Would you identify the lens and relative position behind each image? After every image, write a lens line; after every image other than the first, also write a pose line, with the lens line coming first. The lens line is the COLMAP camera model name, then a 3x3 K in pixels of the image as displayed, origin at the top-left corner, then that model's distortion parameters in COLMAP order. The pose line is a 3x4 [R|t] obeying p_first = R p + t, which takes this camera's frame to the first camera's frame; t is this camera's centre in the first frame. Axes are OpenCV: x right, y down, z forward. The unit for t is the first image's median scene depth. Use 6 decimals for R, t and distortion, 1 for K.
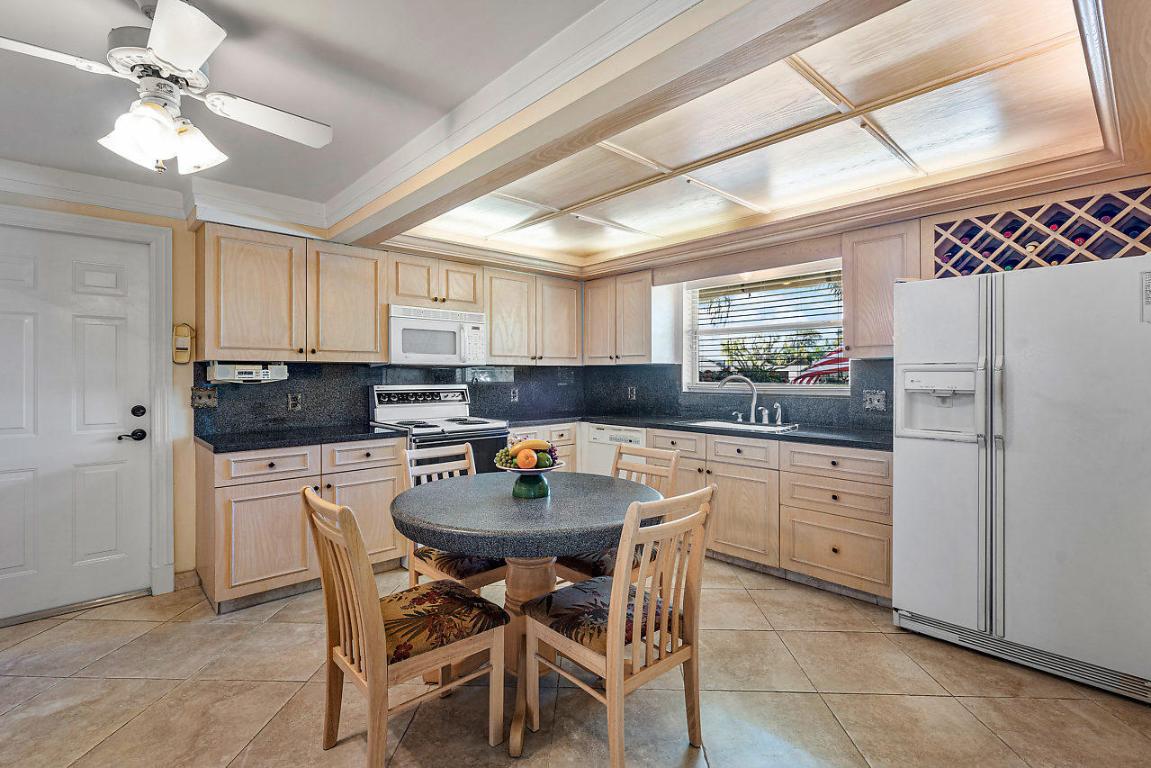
lens RADIAL K [[532.8, 0, 601.0], [0, 532.8, 377.8], [0, 0, 1]] dist [-0.000546, -0.001625]
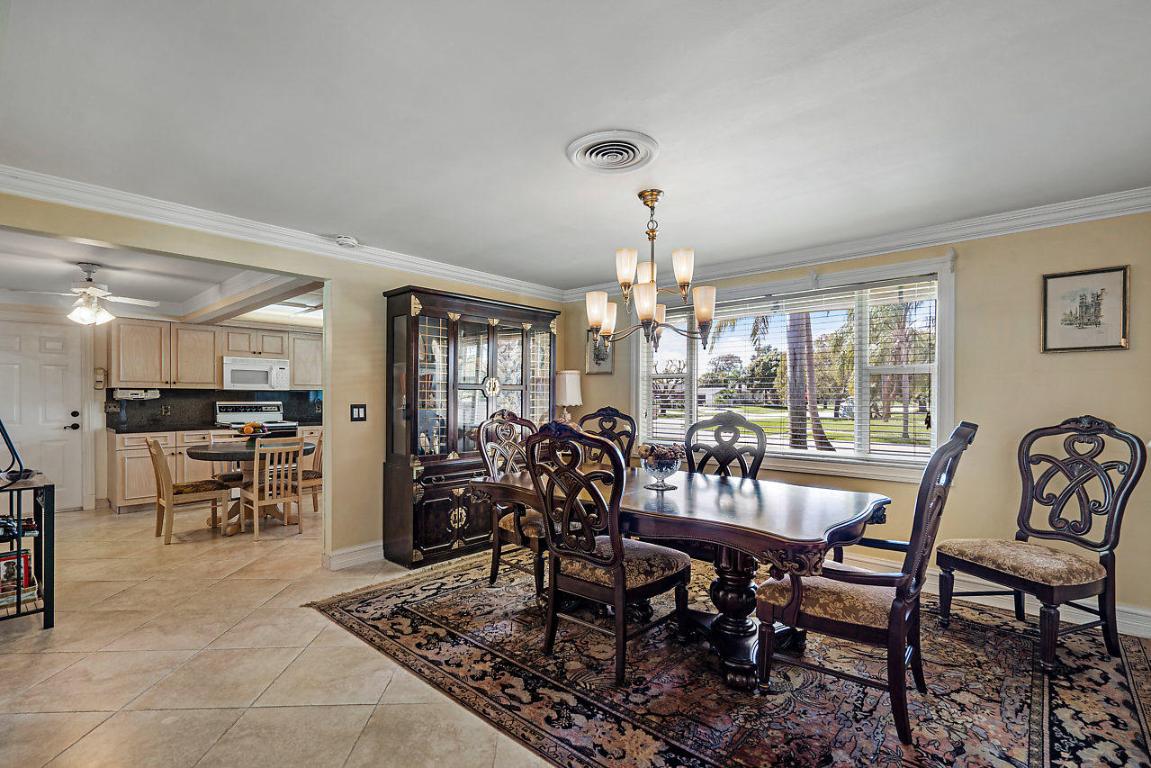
lens RADIAL K [[532.8, 0, 589.2], [0, 532.8, 404.9], [0, 0, 1]] dist [-0.000546, -0.001625]
pose [[0.997208, 0.003943, 0.074576, 0.811067], [-0.004749, 0.999932, 0.010645, 0.001002], [-0.074529, -0.010969, 0.997159, -1.019146]]
